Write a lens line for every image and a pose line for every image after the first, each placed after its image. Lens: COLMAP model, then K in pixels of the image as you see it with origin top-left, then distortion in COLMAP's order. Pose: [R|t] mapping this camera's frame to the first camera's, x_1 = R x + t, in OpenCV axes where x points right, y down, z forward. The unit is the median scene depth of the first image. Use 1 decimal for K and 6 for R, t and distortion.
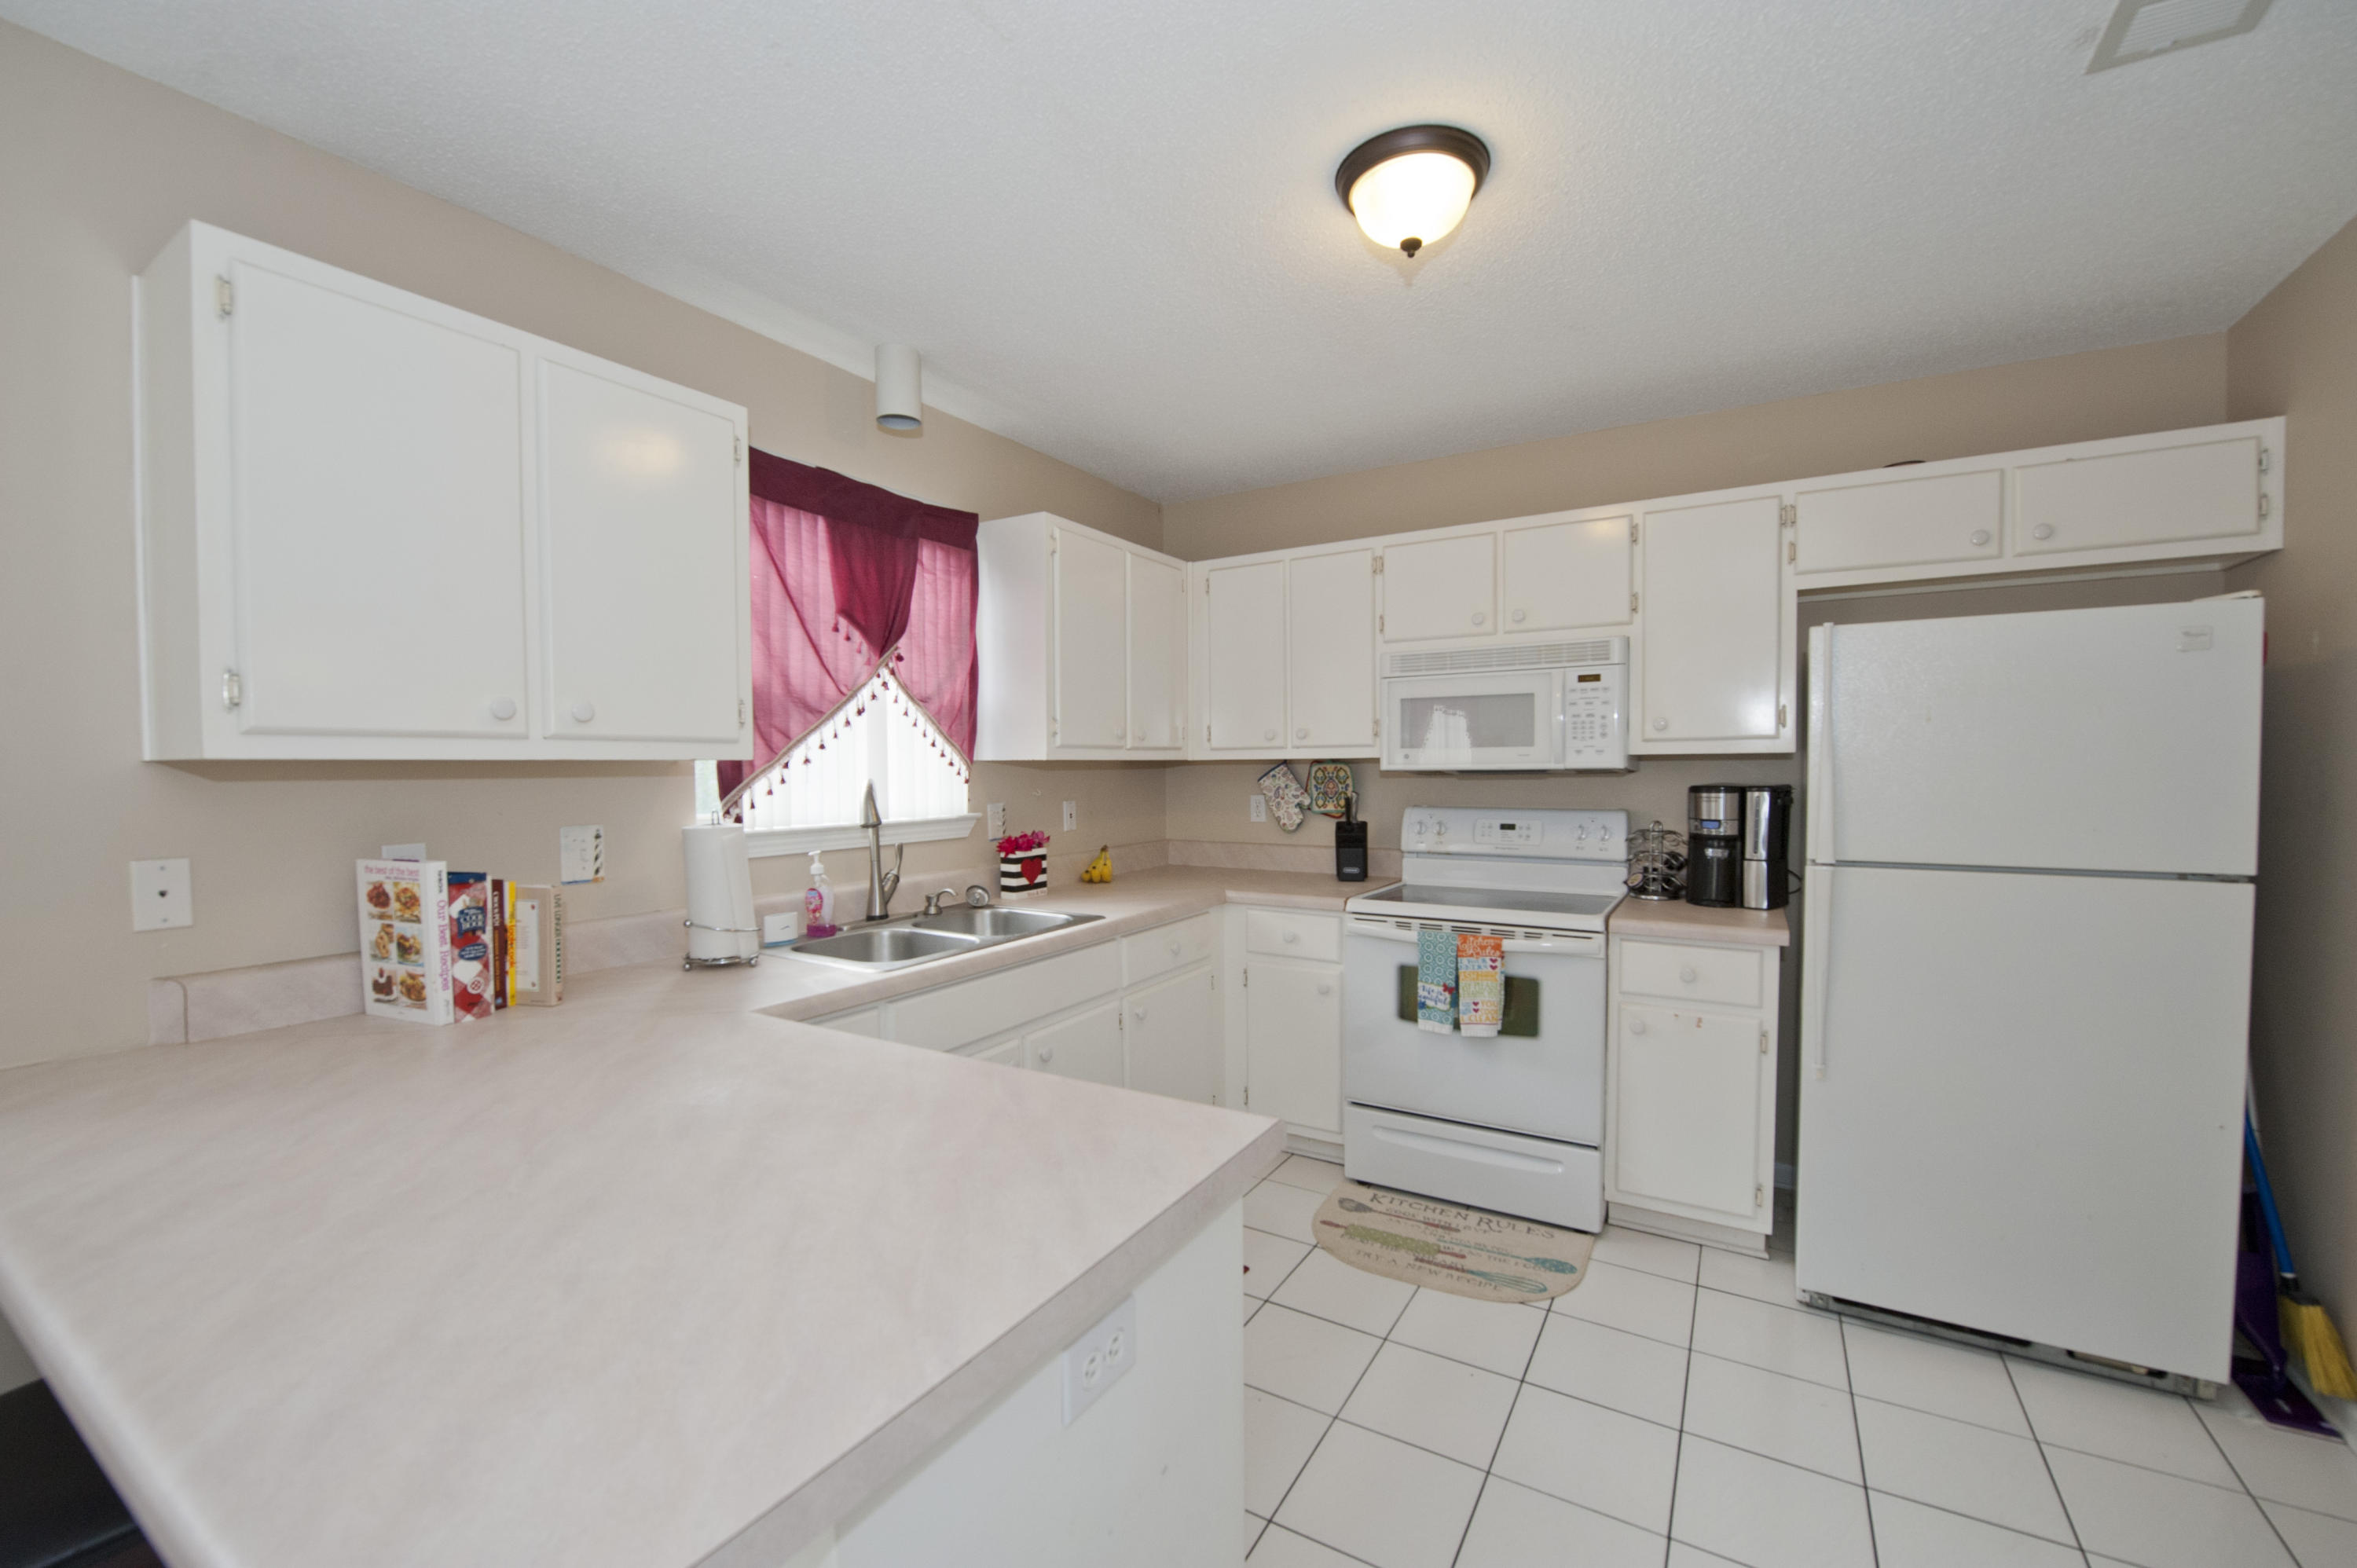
lens RADIAL K [[946.1, 0, 1185.4], [0, 946.1, 796.9], [0, 0, 1]] dist [-0.011925, -0.003154]
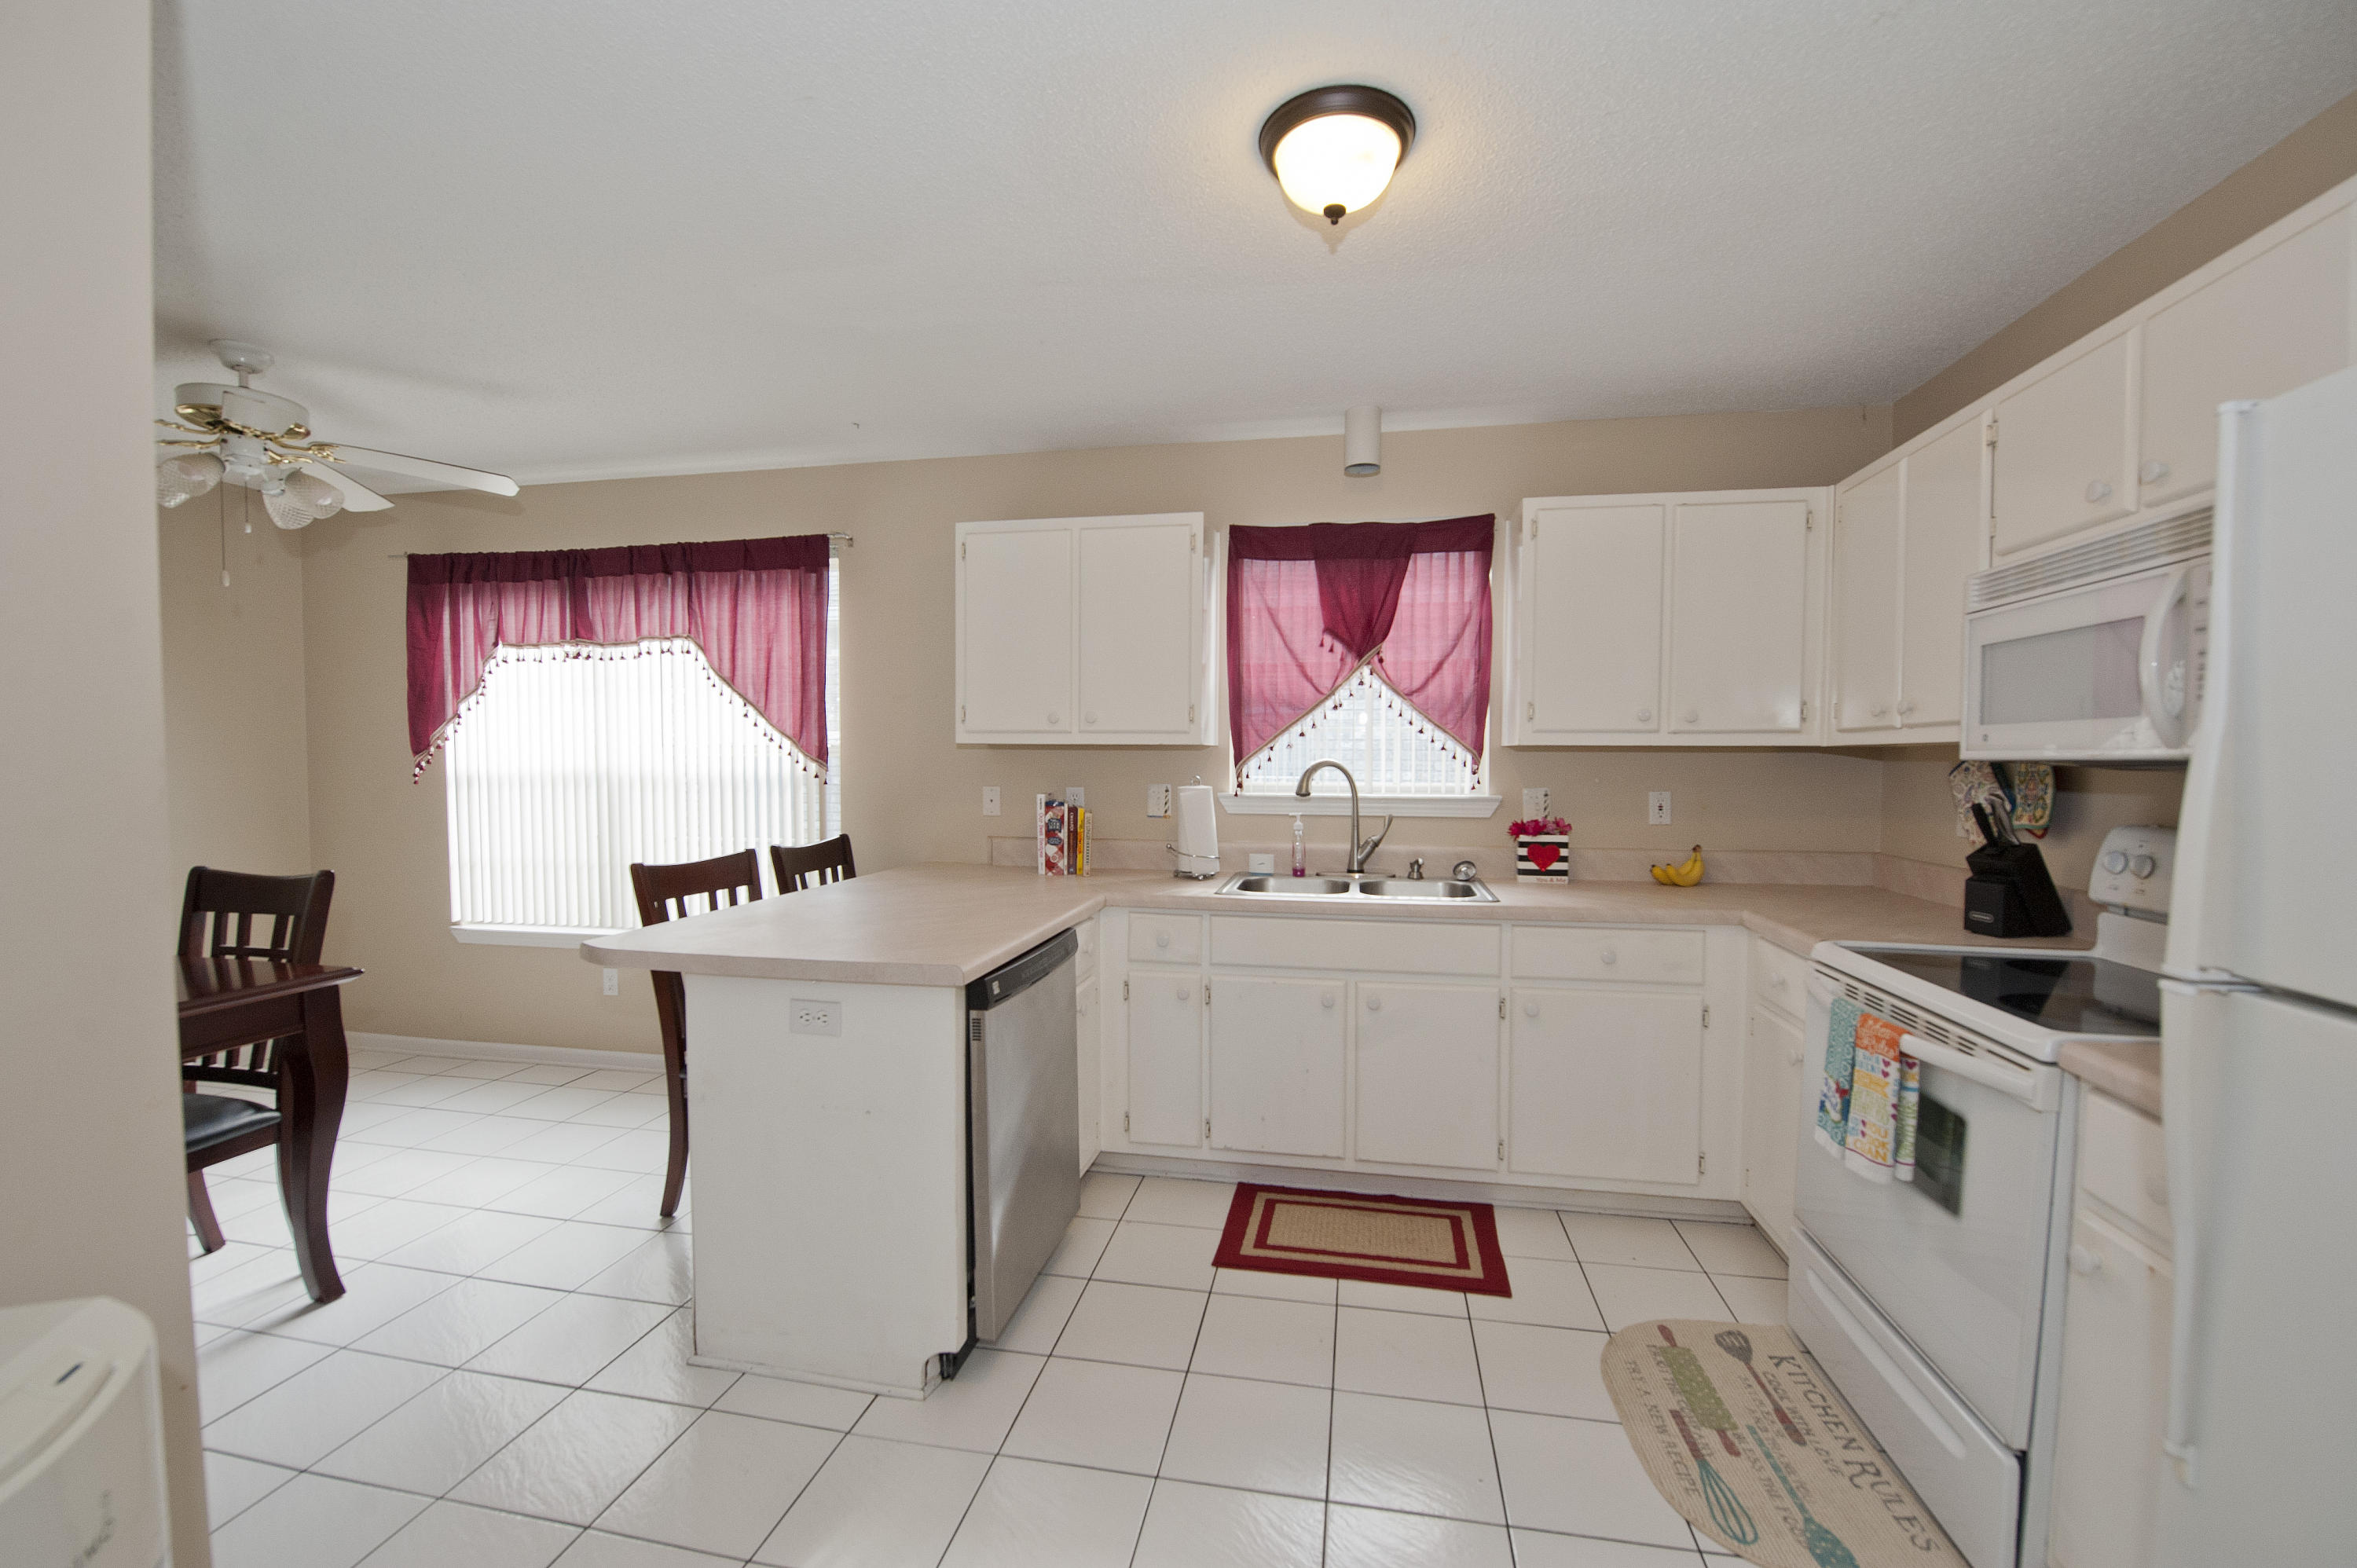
lens RADIAL K [[946.1, 0, 1185.4], [0, 946.1, 796.9], [0, 0, 1]] dist [-0.011925, -0.003154]
pose [[0.345226, 0.046620, -0.937361, 0.752058], [-0.039333, 0.998607, 0.035180, -0.005813], [0.937695, 0.024725, 0.346579, 0.353404]]
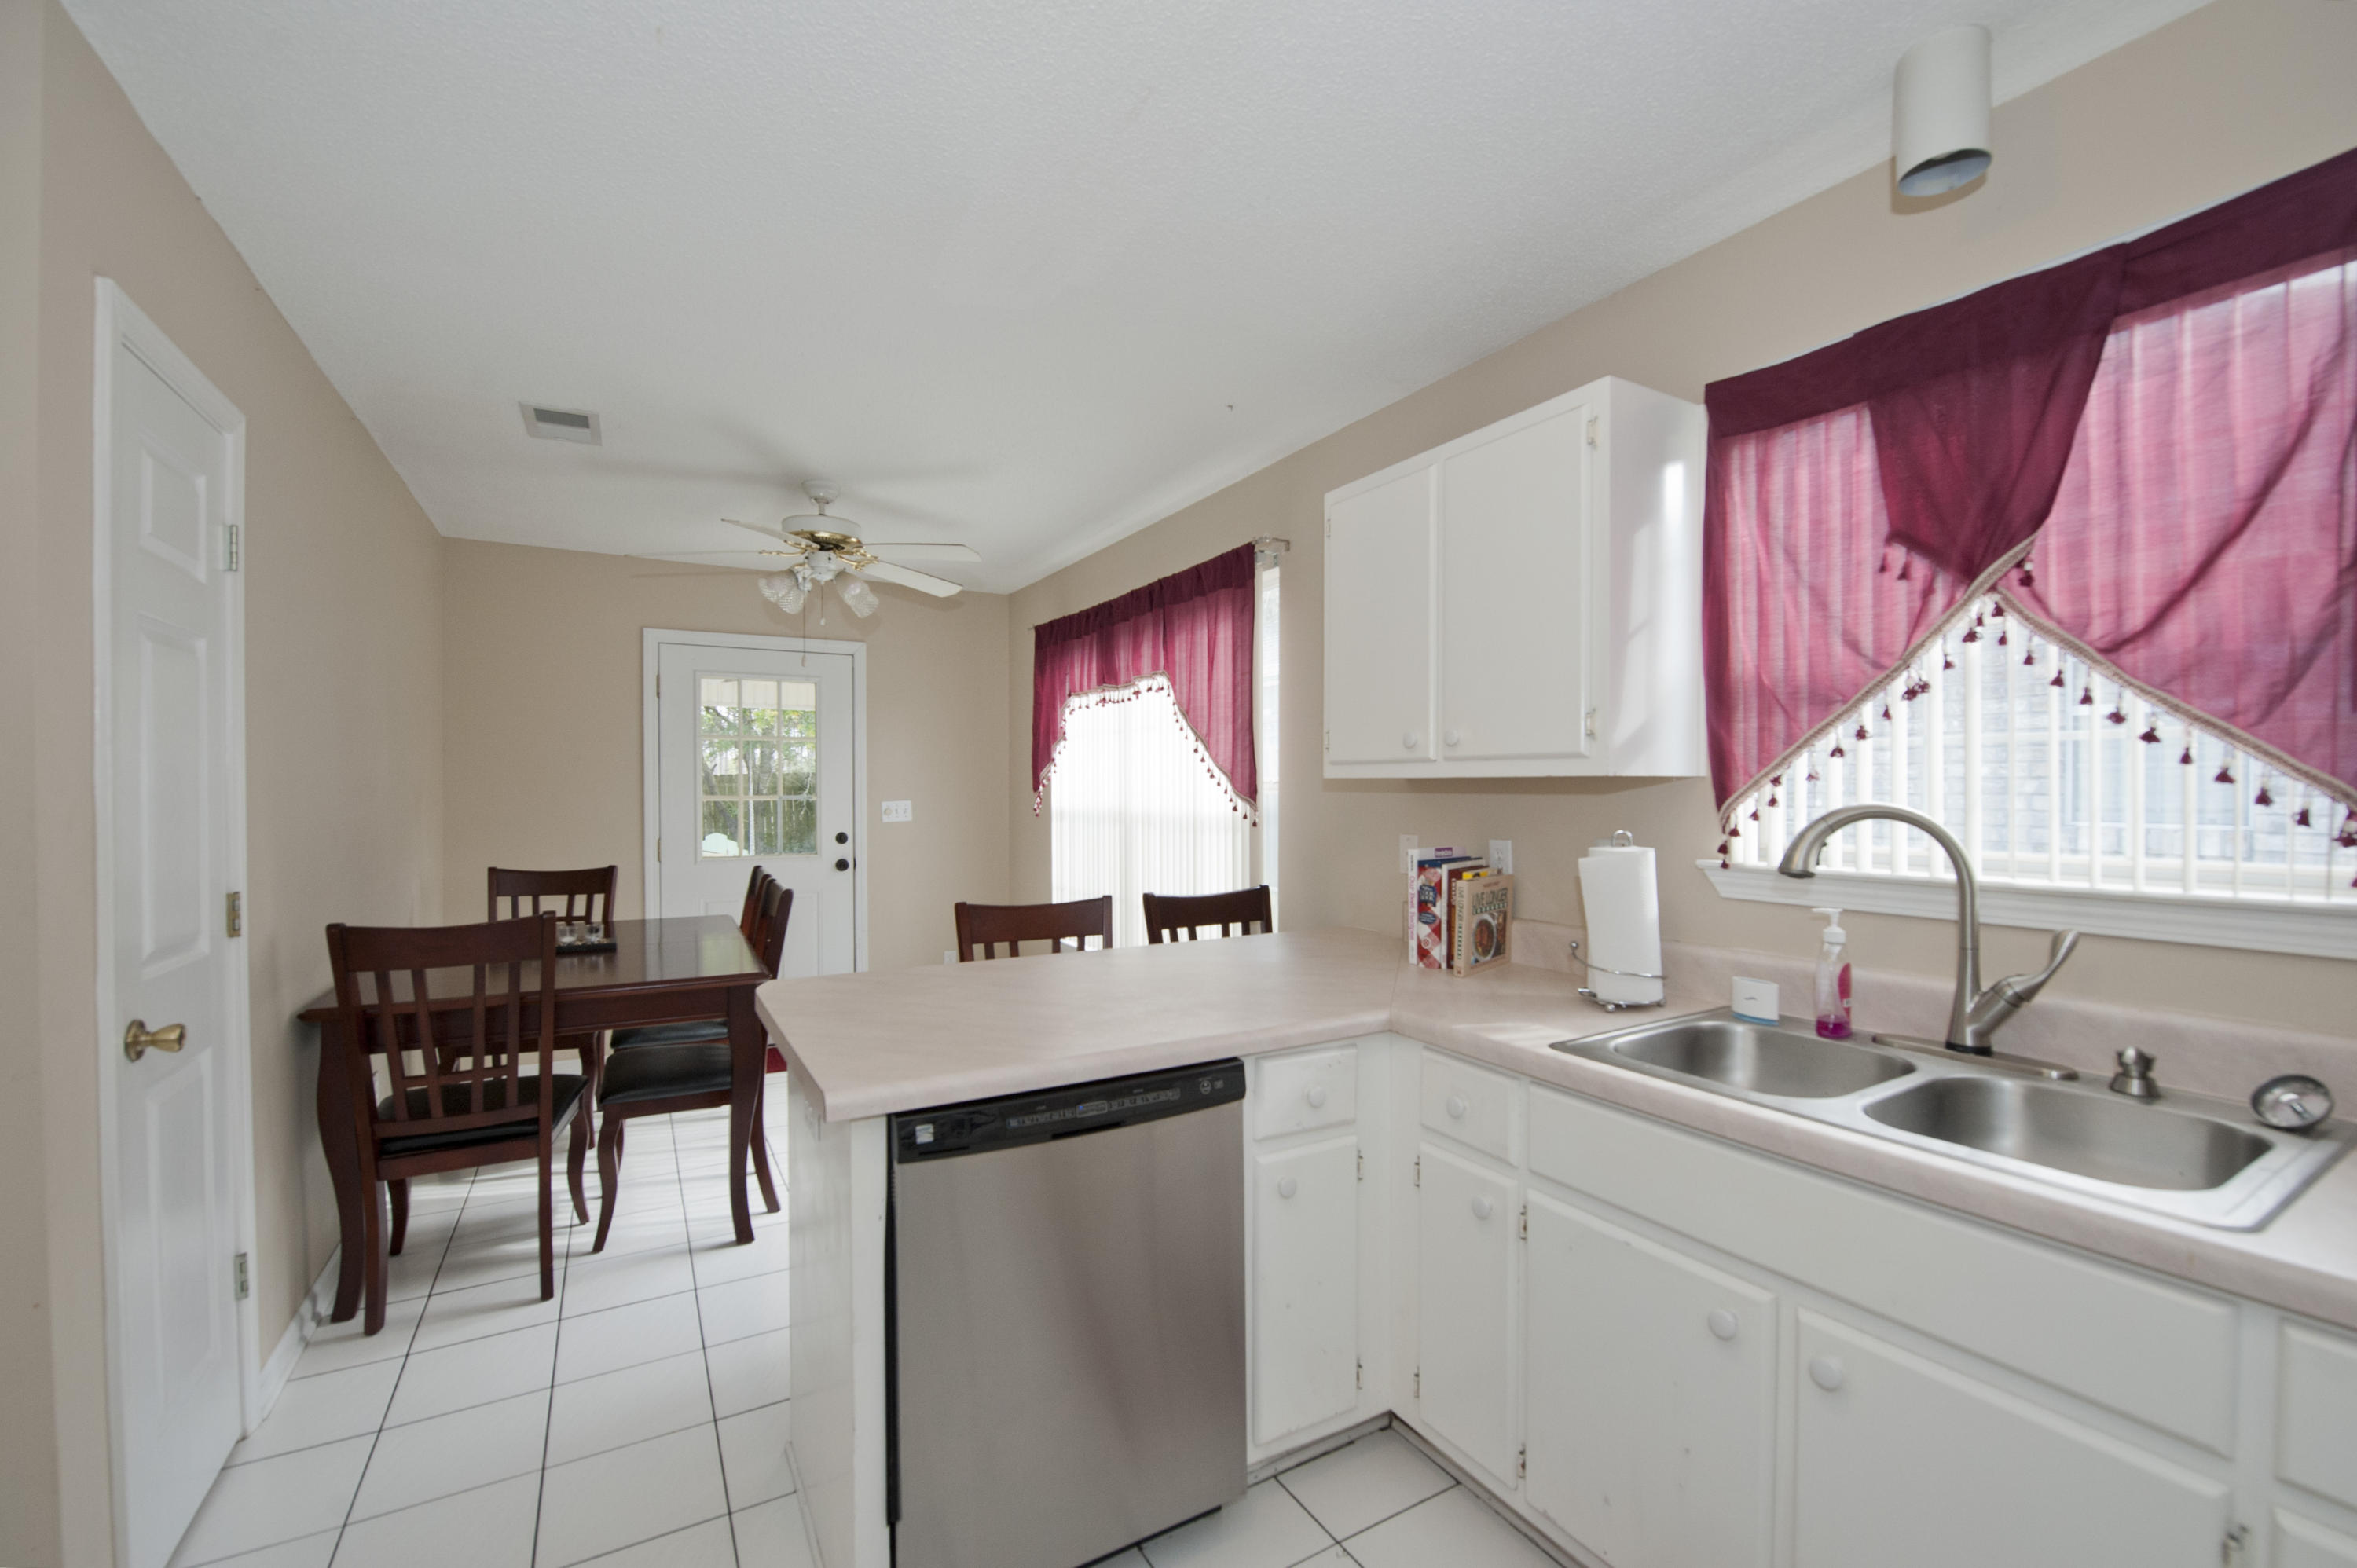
lens RADIAL K [[958.3, 0, 1185.5], [0, 958.3, 794.6], [0, 0, 1]] dist [-0.010607, -0.007677]
pose [[-0.479860, 0.013551, -0.877240, 0.395199], [-0.025427, 0.999246, 0.029345, -0.029356], [0.876977, 0.036388, -0.479154, 0.845755]]
